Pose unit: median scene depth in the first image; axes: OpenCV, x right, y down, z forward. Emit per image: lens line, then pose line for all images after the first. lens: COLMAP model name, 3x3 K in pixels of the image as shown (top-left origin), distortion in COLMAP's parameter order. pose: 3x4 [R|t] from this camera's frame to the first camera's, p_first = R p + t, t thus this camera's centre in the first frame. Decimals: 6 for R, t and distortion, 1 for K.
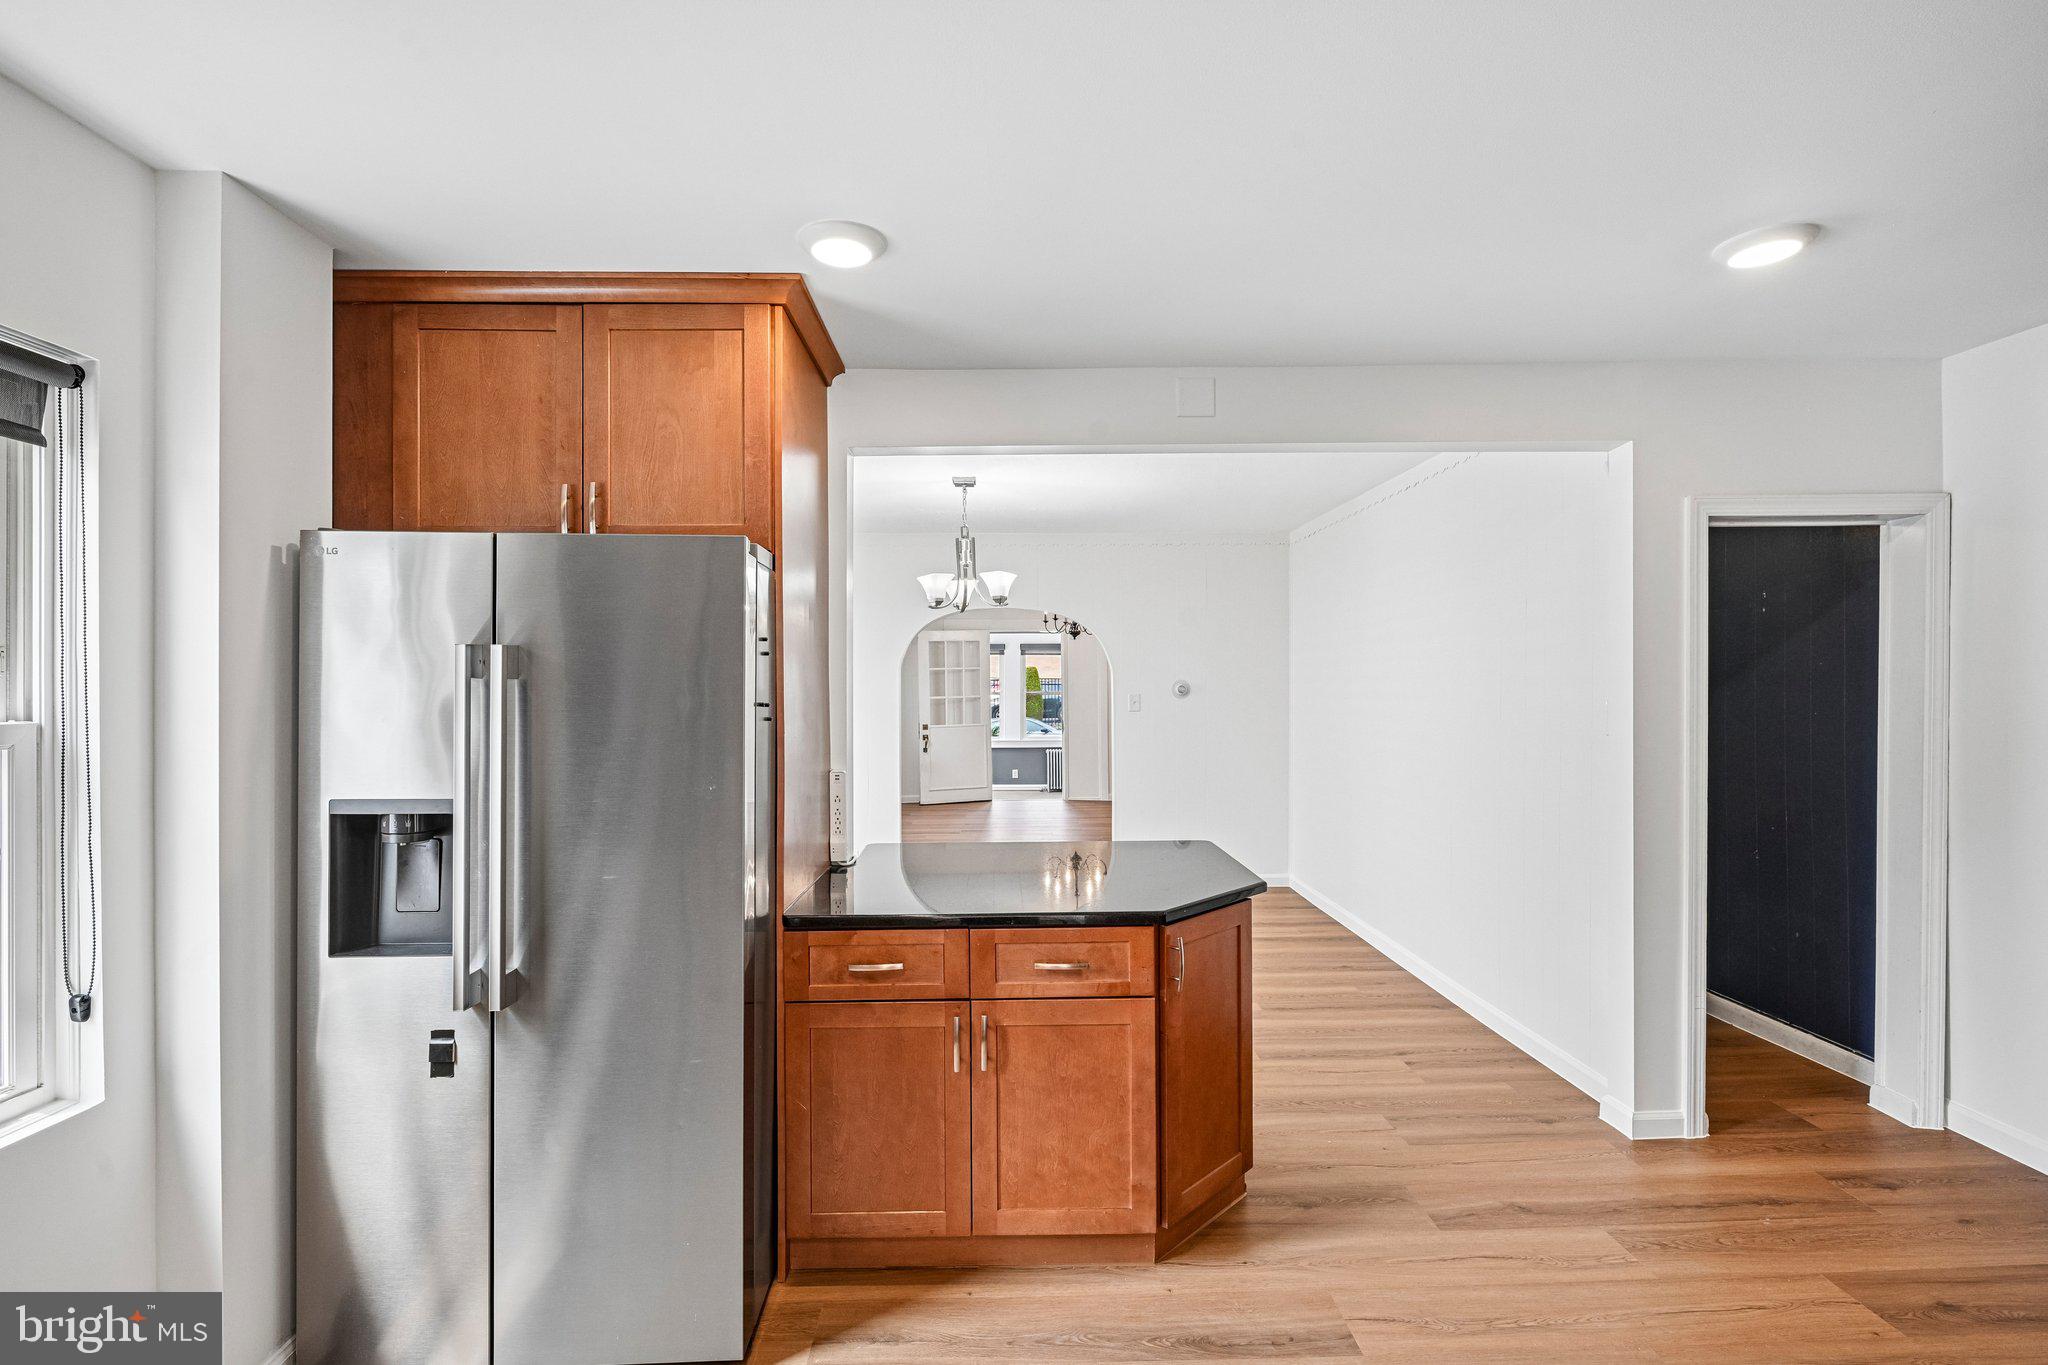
lens RADIAL K [[919.3, 0, 1028.4], [0, 919.3, 695.5], [0, 0, 1]] dist [-0.002832, 0.001017]
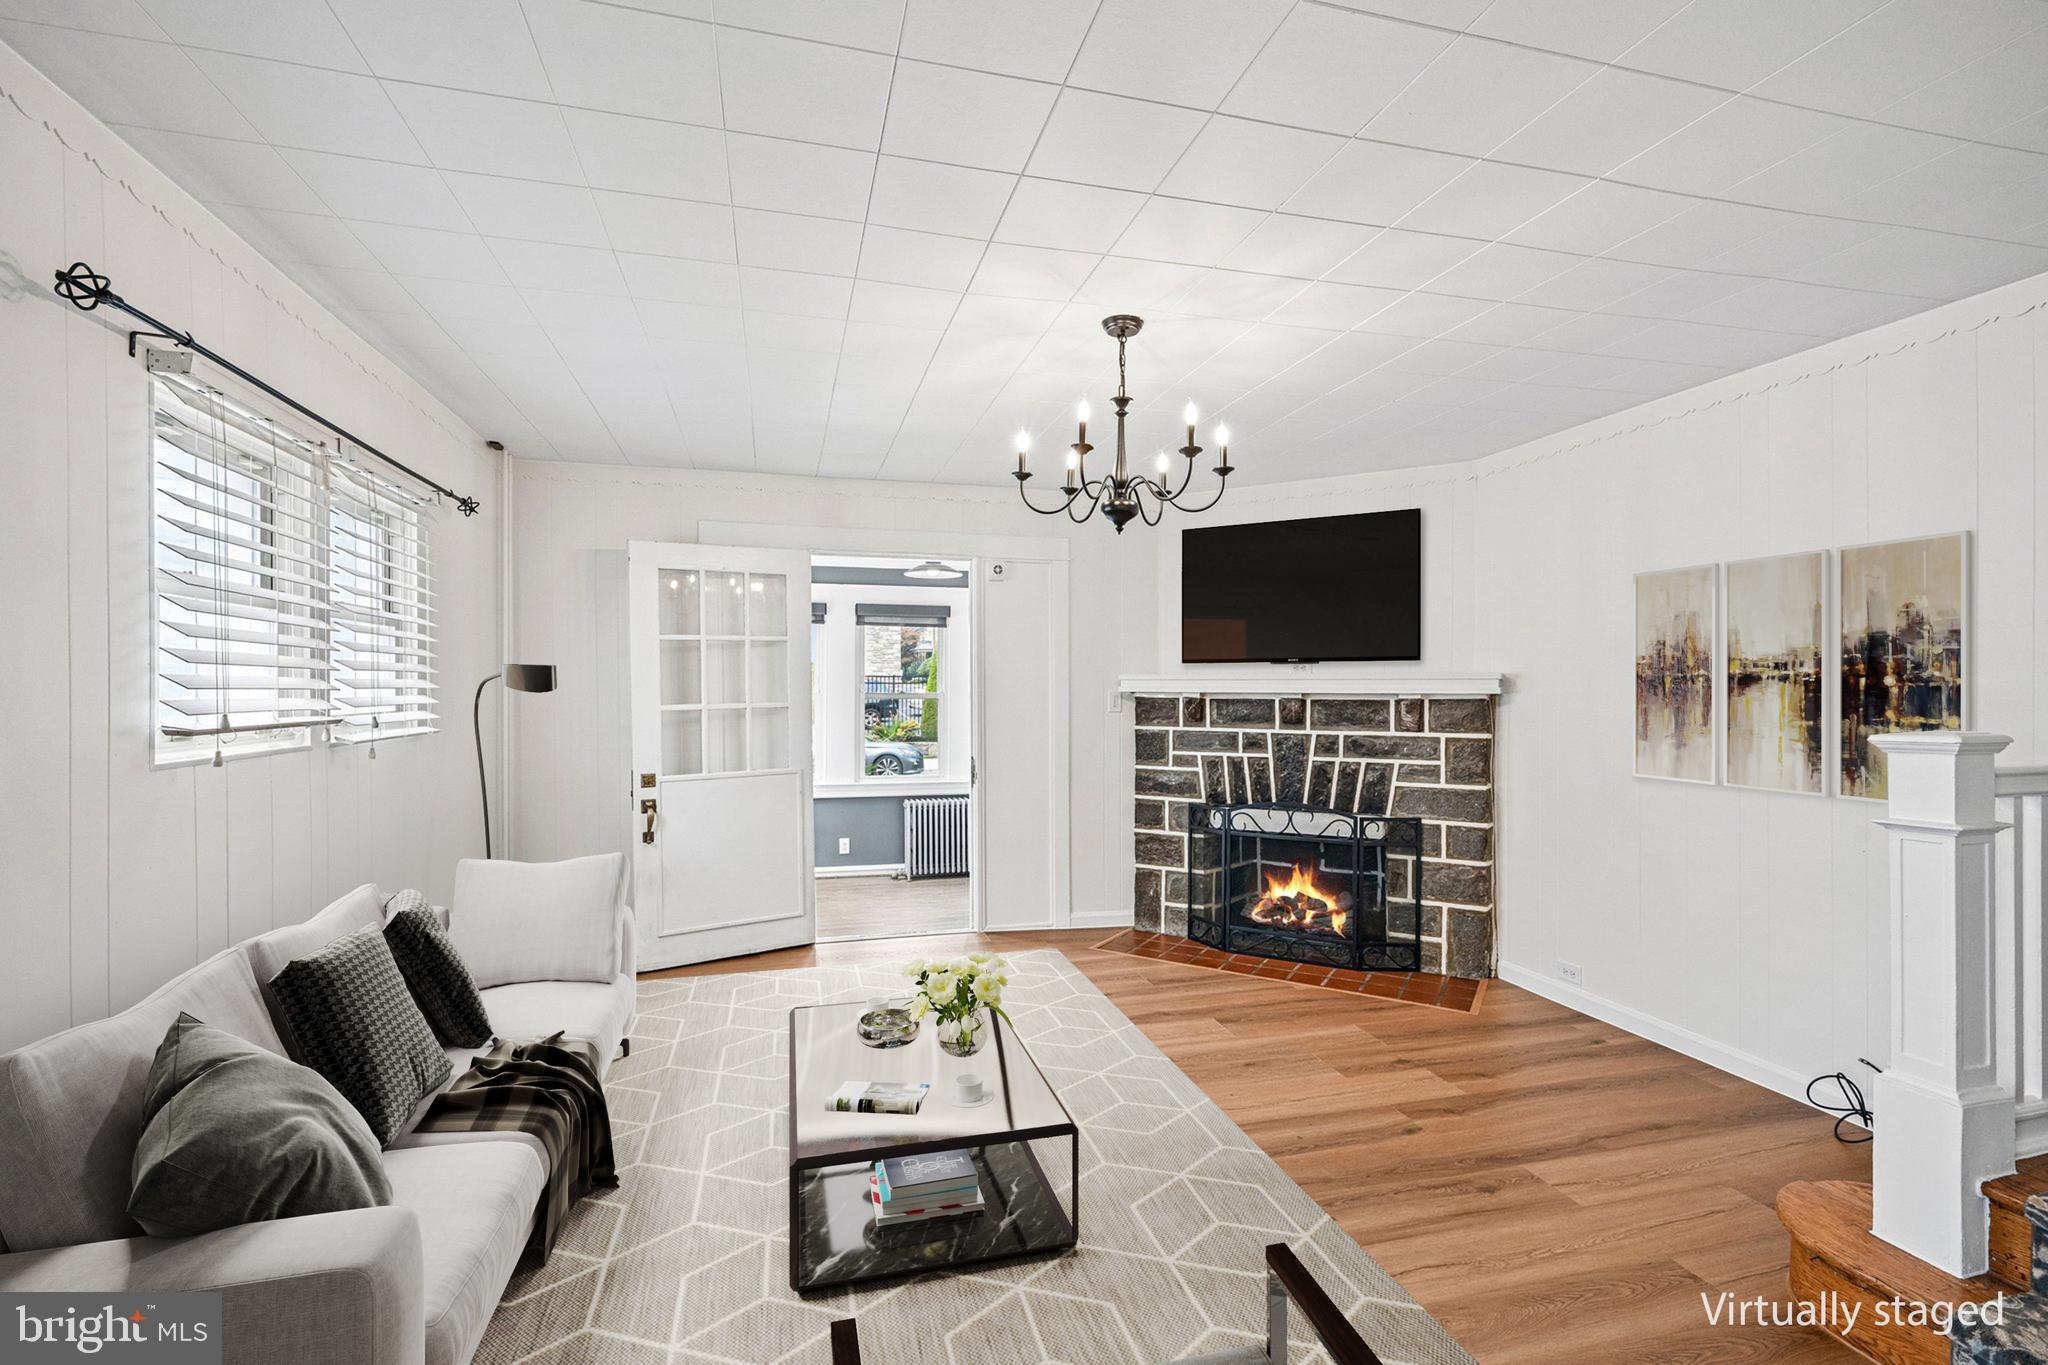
lens RADIAL K [[919.3, 0, 1024.3], [0, 919.3, 695.3], [0, 0, 1]] dist [-0.002832, 0.001017]
pose [[0.974905, 0.002234, 0.222610, -0.040333], [-0.002297, 0.999997, 0.000025, -0.003459], [-0.222609, -0.000535, 0.974908, 0.560335]]
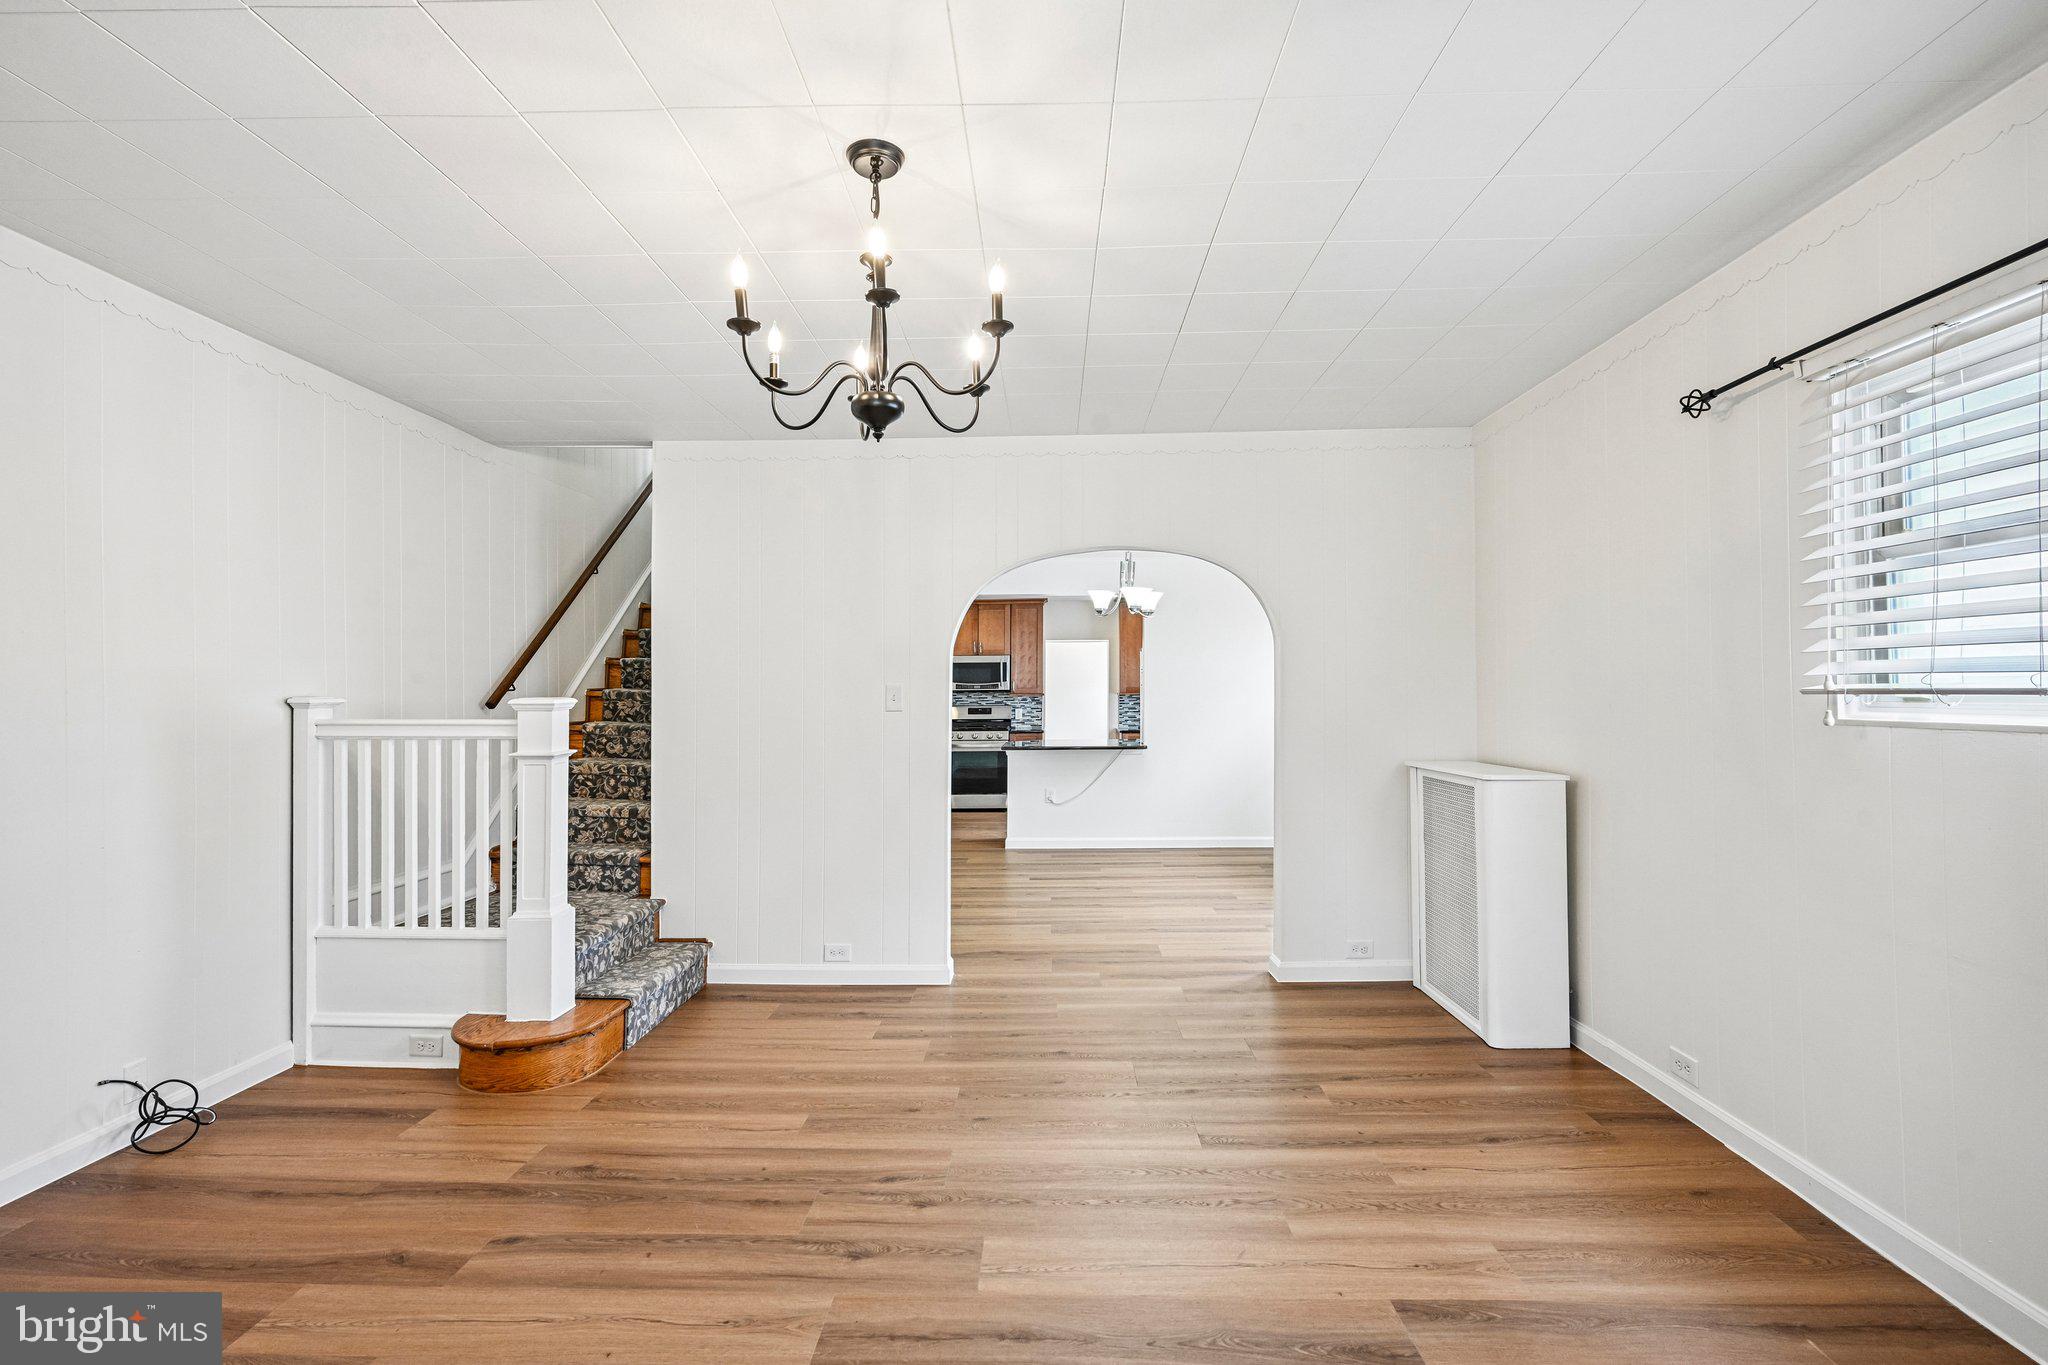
lens RADIAL K [[919.3, 0, 1033.7], [0, 919.3, 684.0], [0, 0, 1]] dist [-0.002832, 0.001017]
pose [[-0.998693, 0.010170, 0.050086, -0.003126], [0.010007, 0.999944, -0.003499, 0.000964], [-0.050119, -0.002993, -0.998739, 0.943514]]
